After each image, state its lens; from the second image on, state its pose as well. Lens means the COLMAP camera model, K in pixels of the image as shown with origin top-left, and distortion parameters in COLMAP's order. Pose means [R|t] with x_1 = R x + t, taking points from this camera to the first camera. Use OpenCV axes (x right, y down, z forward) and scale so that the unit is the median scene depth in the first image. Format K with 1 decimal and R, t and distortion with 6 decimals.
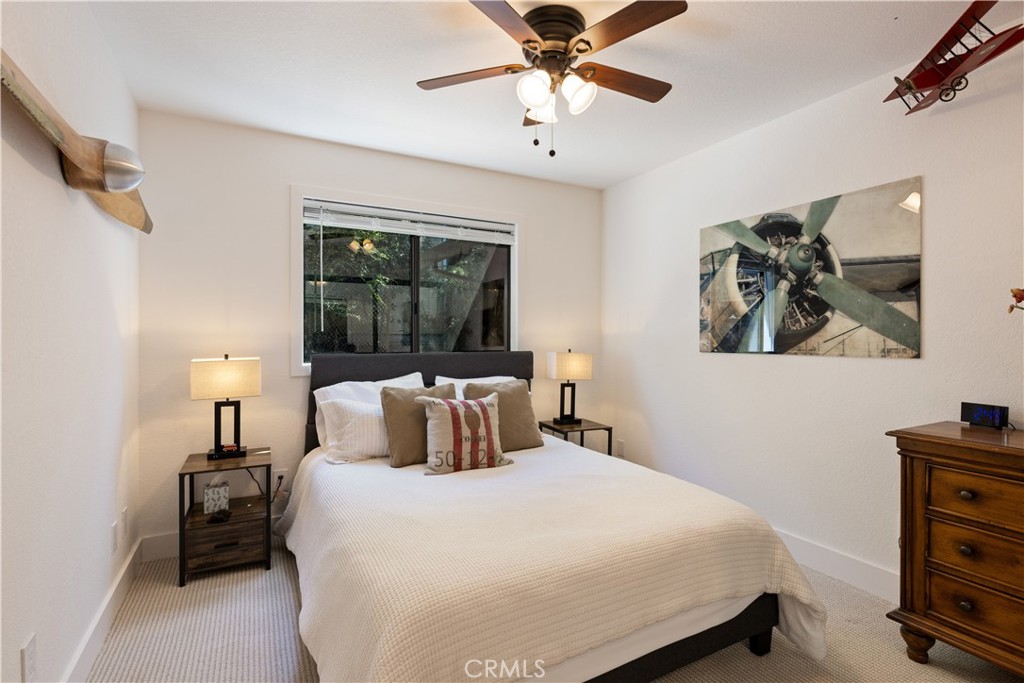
lens RADIAL K [[476.8, 0, 511.2], [0, 476.8, 335.0], [0, 0, 1]] dist [-0.003895, -0.000466]
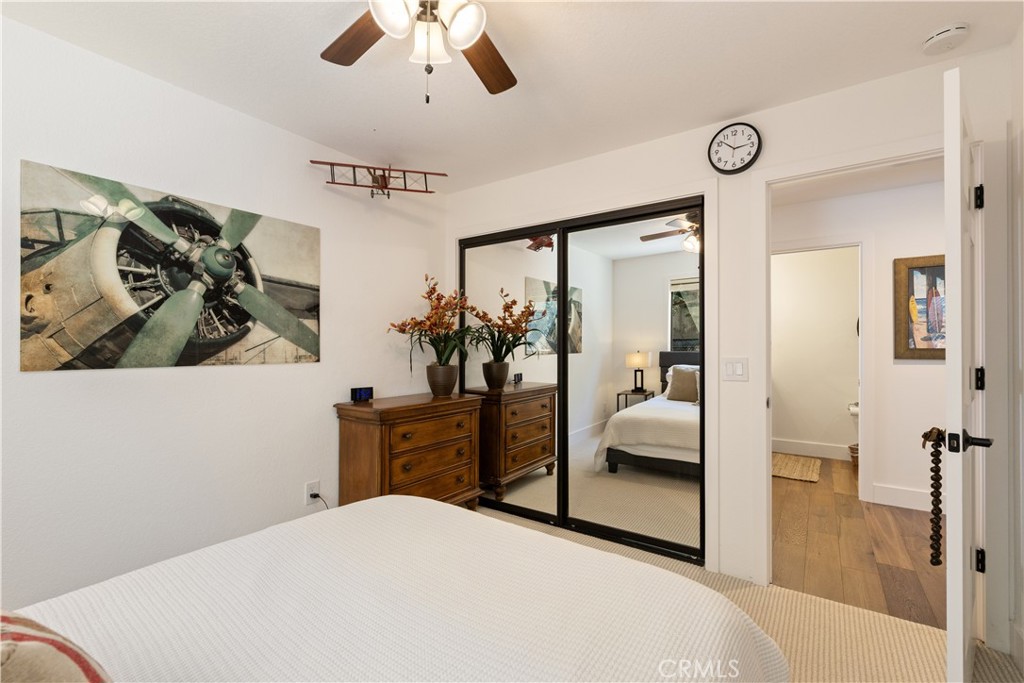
lens RADIAL K [[441.8, 0, 511.5], [0, 441.8, 349.7], [0, 0, 1]] dist [0.002379, 0.000318]
pose [[-0.430040, 0.003597, 0.902803, -0.425836], [0.002809, 0.999993, -0.002646, 0.015262], [-0.902806, 0.001398, -0.430047, 0.852338]]
